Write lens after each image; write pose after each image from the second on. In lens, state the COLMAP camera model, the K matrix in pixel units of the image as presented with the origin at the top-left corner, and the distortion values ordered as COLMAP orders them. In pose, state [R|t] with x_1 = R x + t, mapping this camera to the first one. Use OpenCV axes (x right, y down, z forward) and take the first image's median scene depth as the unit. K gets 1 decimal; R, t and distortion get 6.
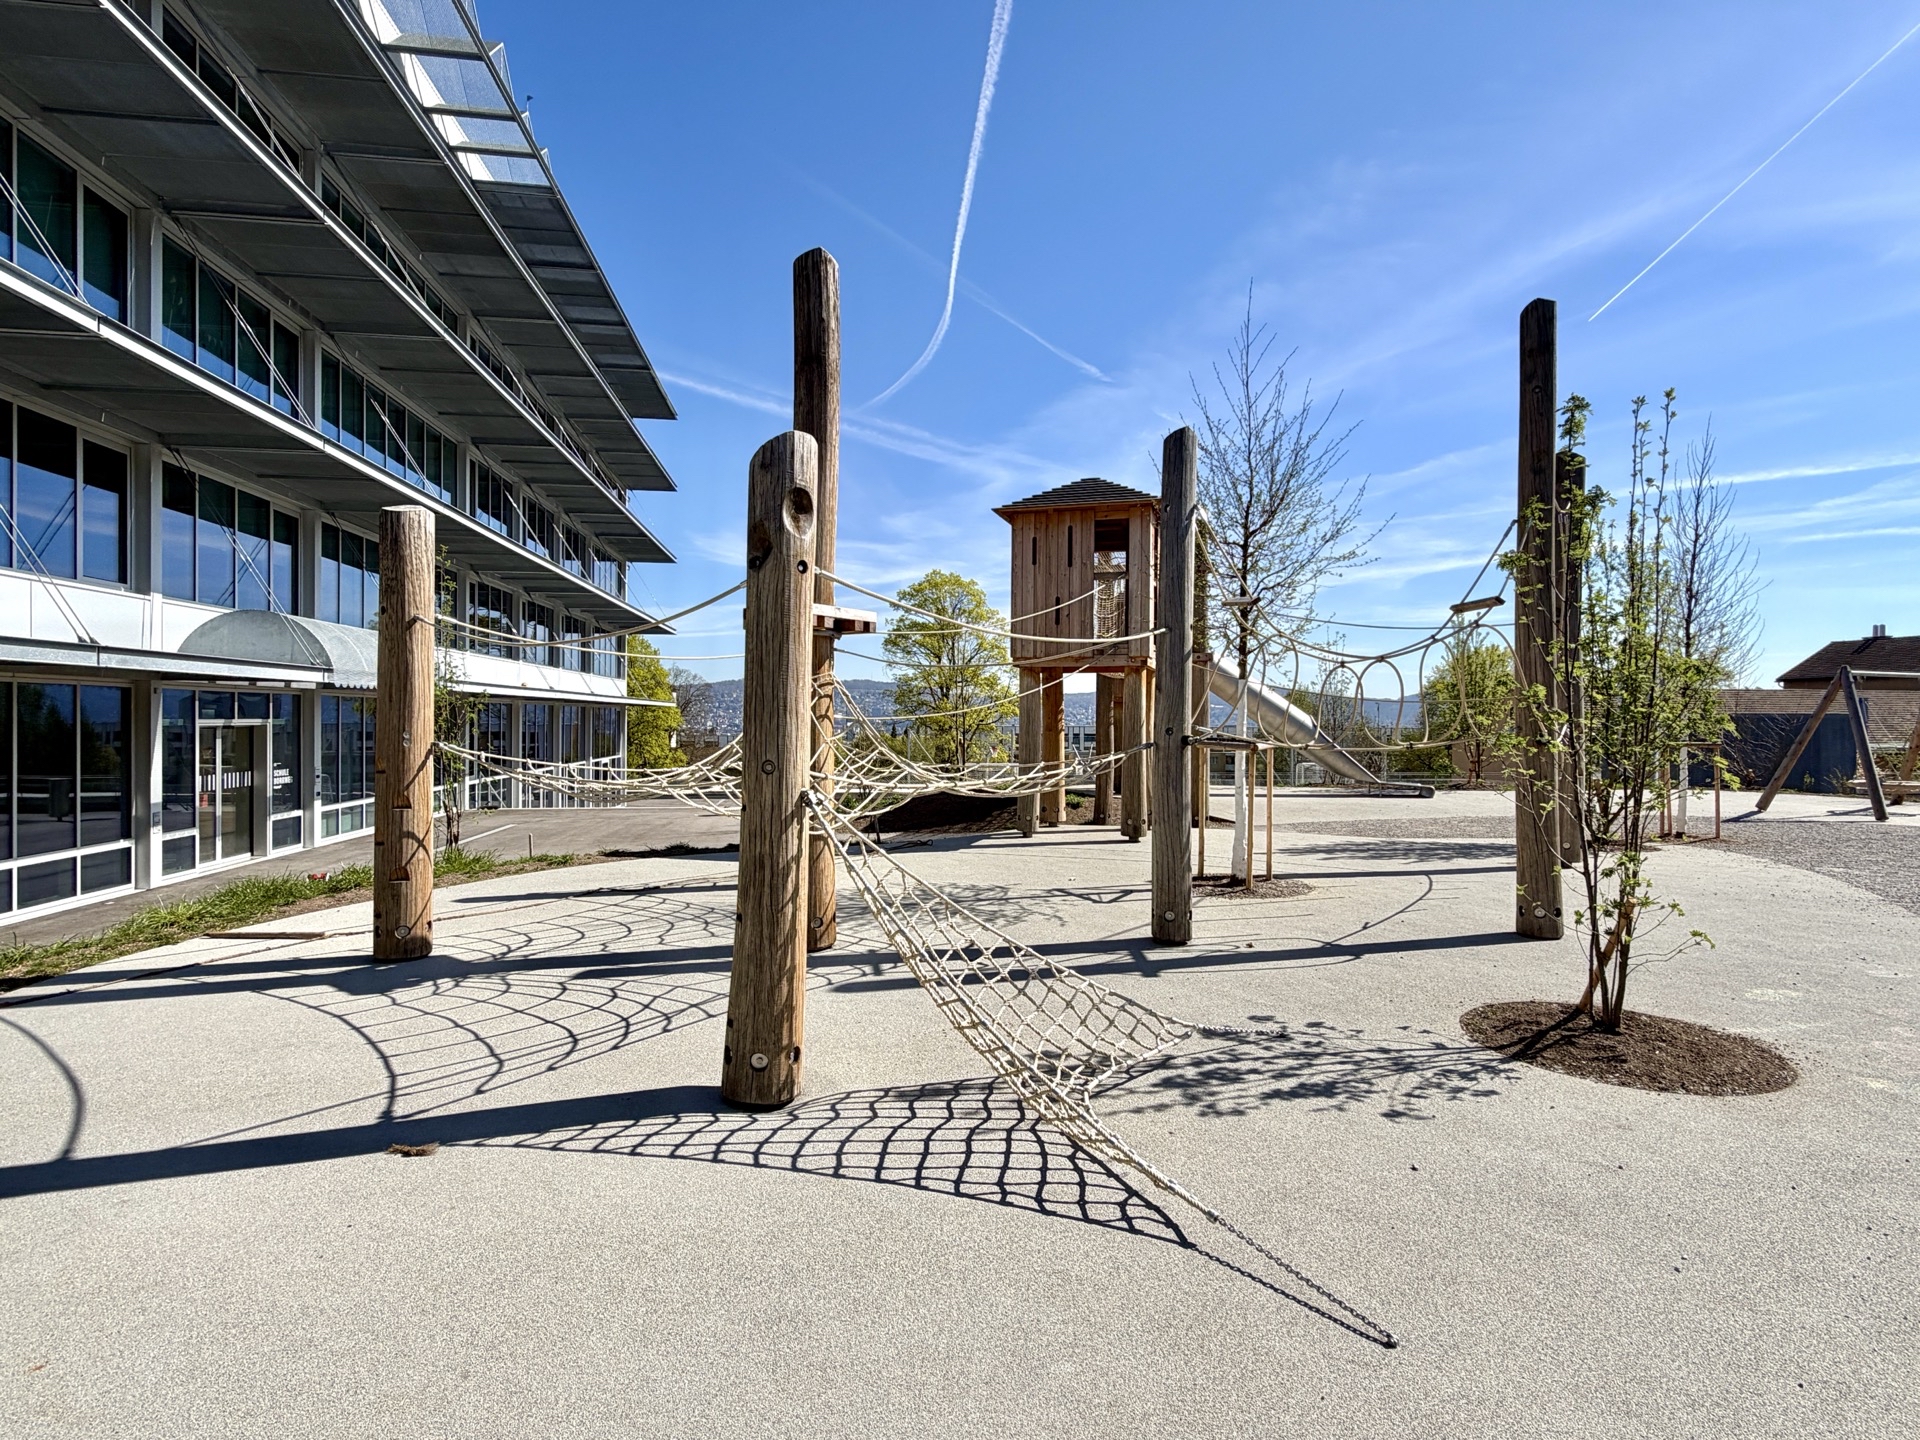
lens RADIAL K [[983.9, 0, 969.3], [0, 983.9, 739.5], [0, 0, 1]] dist [-0.013810, -0.000299]
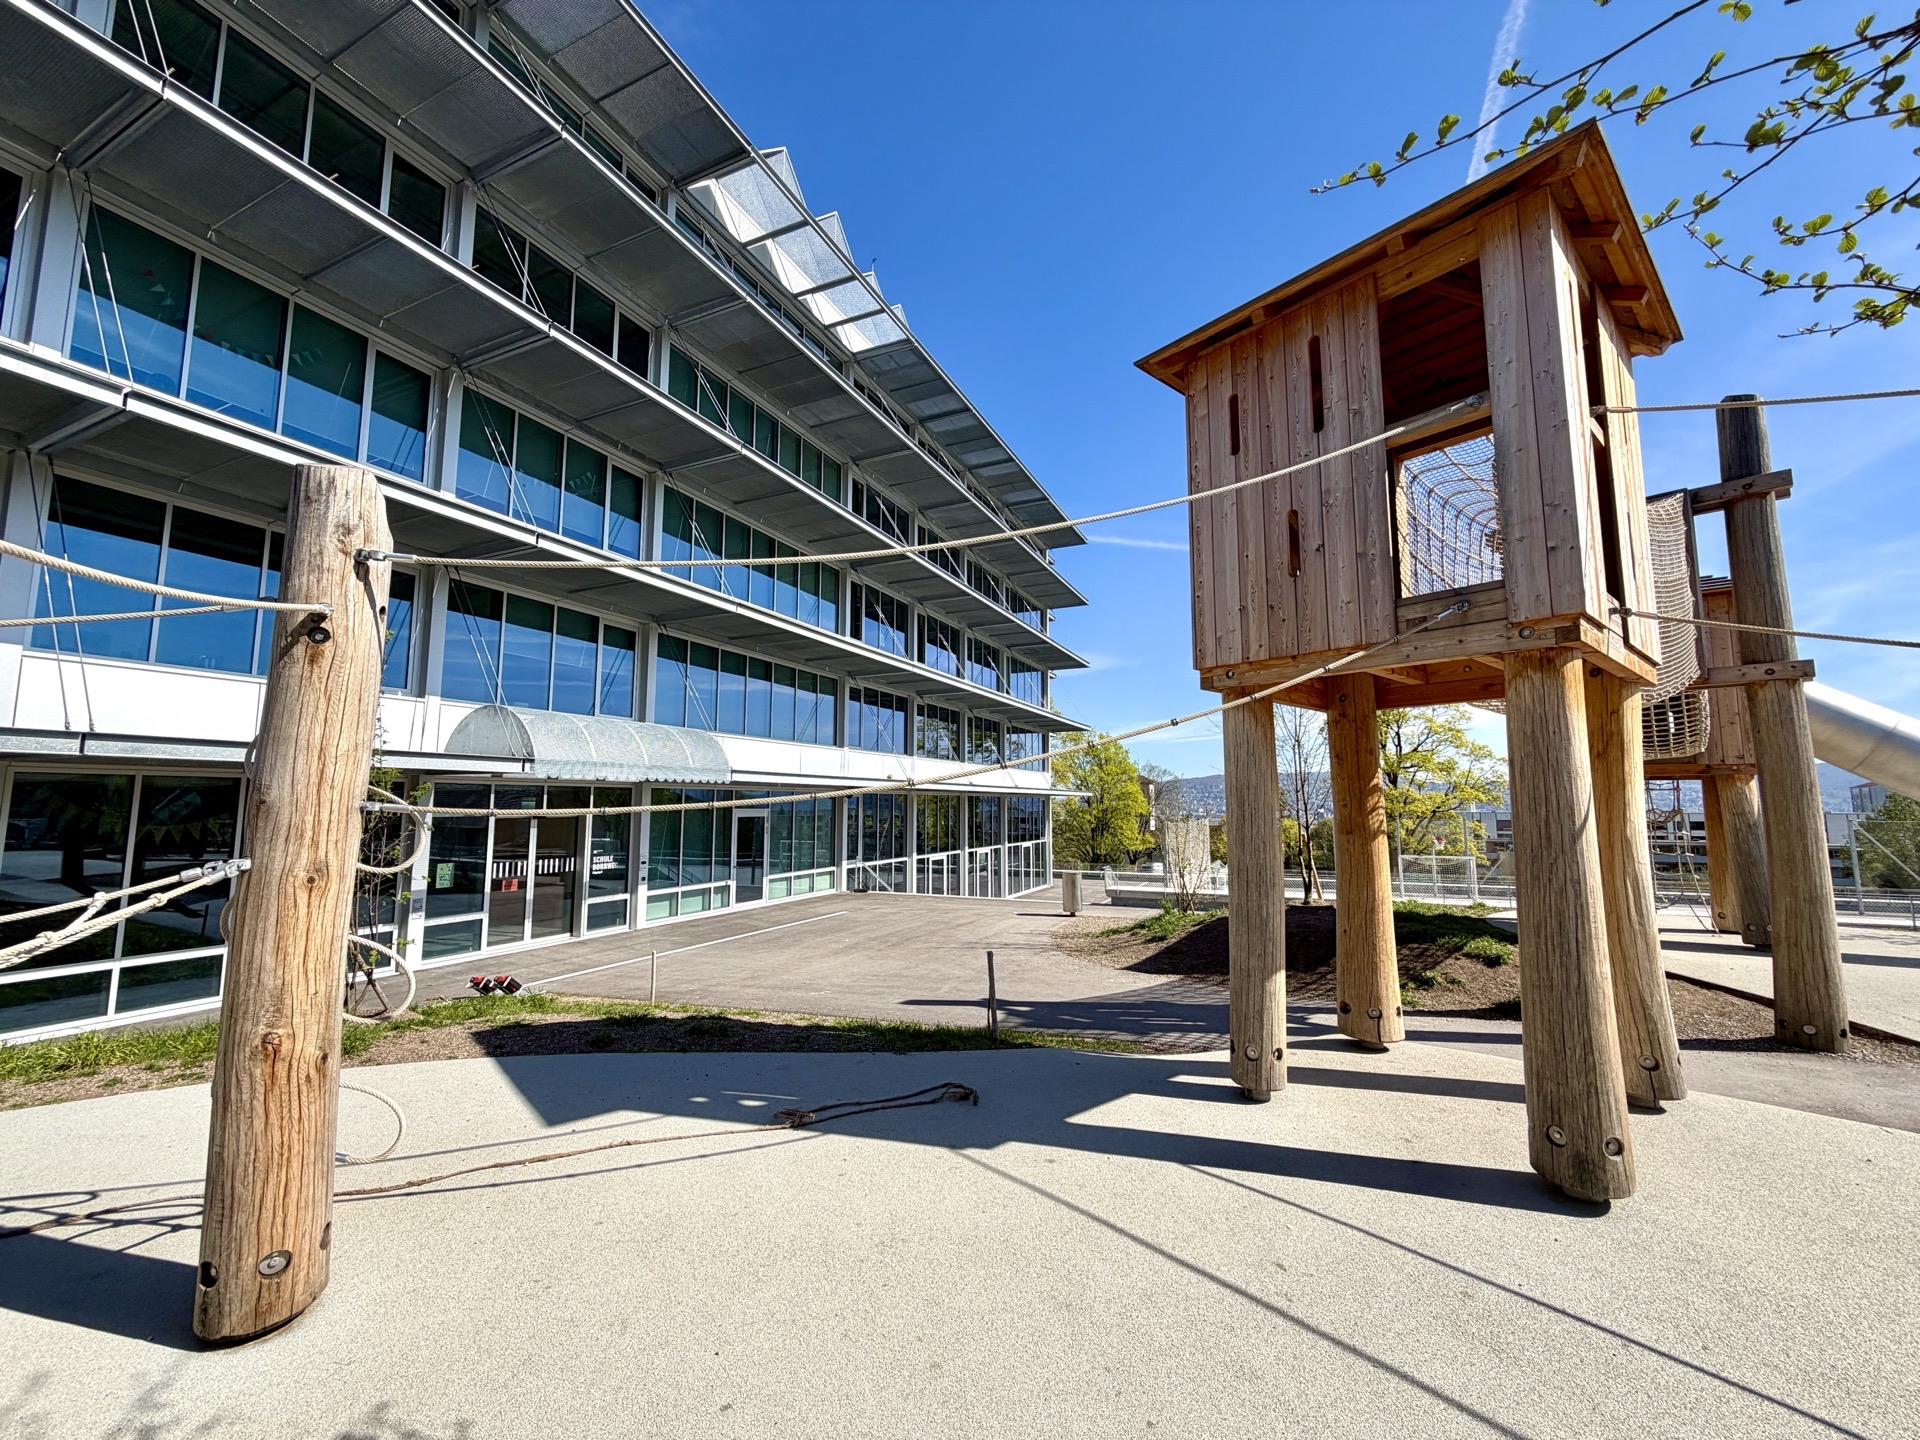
lens RADIAL K [[763.6, 0, 955.6], [0, 763.6, 737.3], [0, 0, 1]] dist [0.003116, -0.000512]
pose [[0.836472, -0.054464, -0.545296, 0.127910], [-0.007046, 0.993898, -0.110079, -0.013222], [0.547964, 0.095920, 0.830984, 0.600272]]
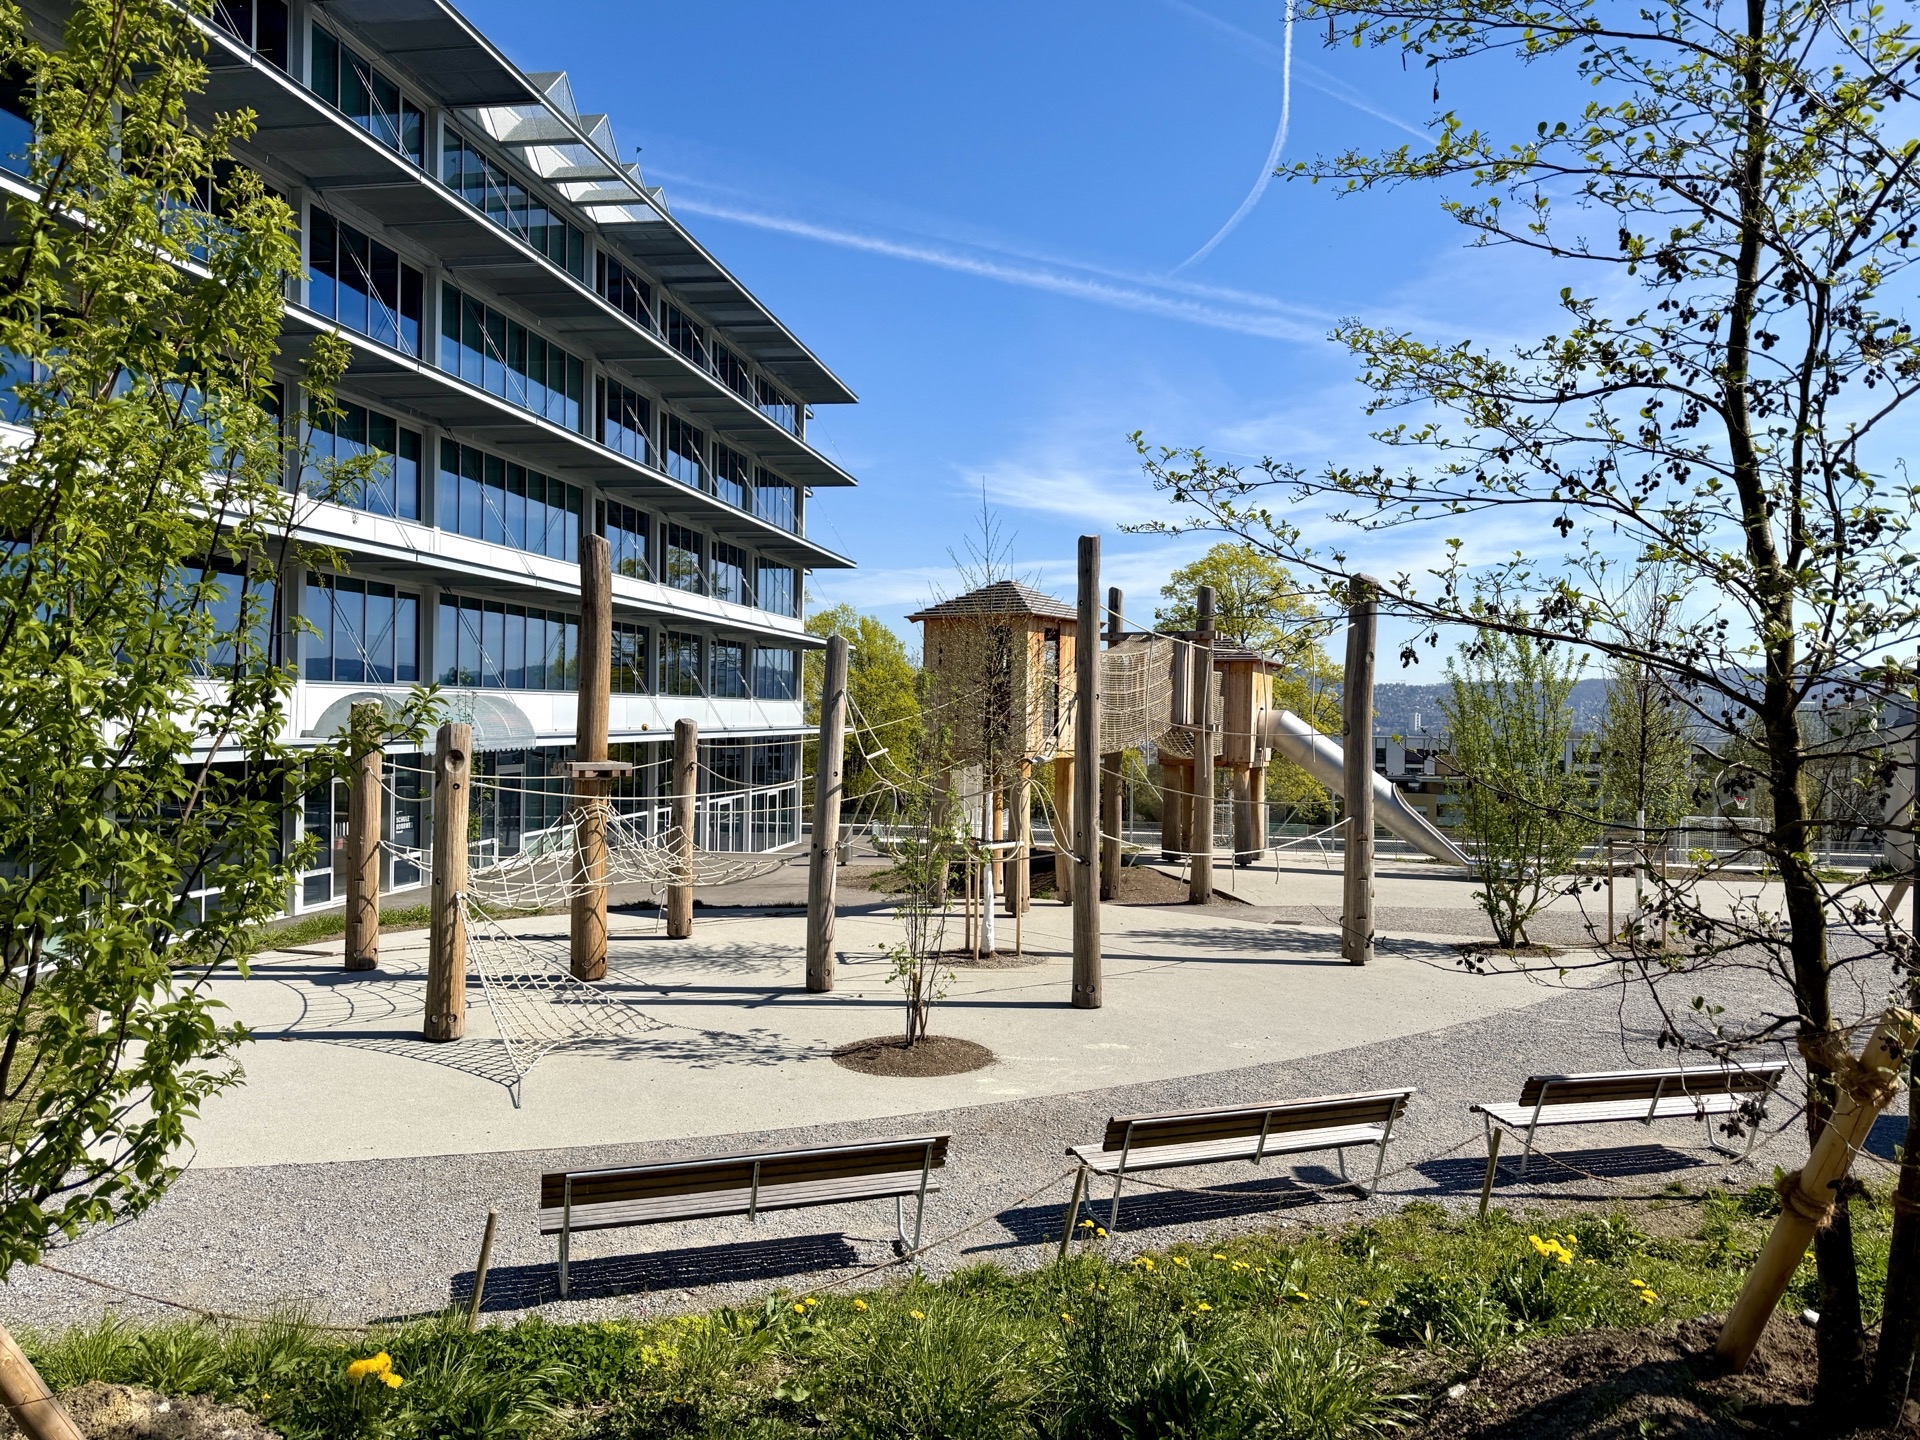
lens RADIAL K [[1363.1, 0, 968.4], [0, 1363.1, 735.3], [0, 0, 1]] dist [0.027448, -0.003452]
pose [[0.956660, 0.010765, -0.291009, 0.490924], [-0.012873, 0.999903, -0.005331, -0.080082], [0.290923, 0.008847, 0.956705, -0.422941]]
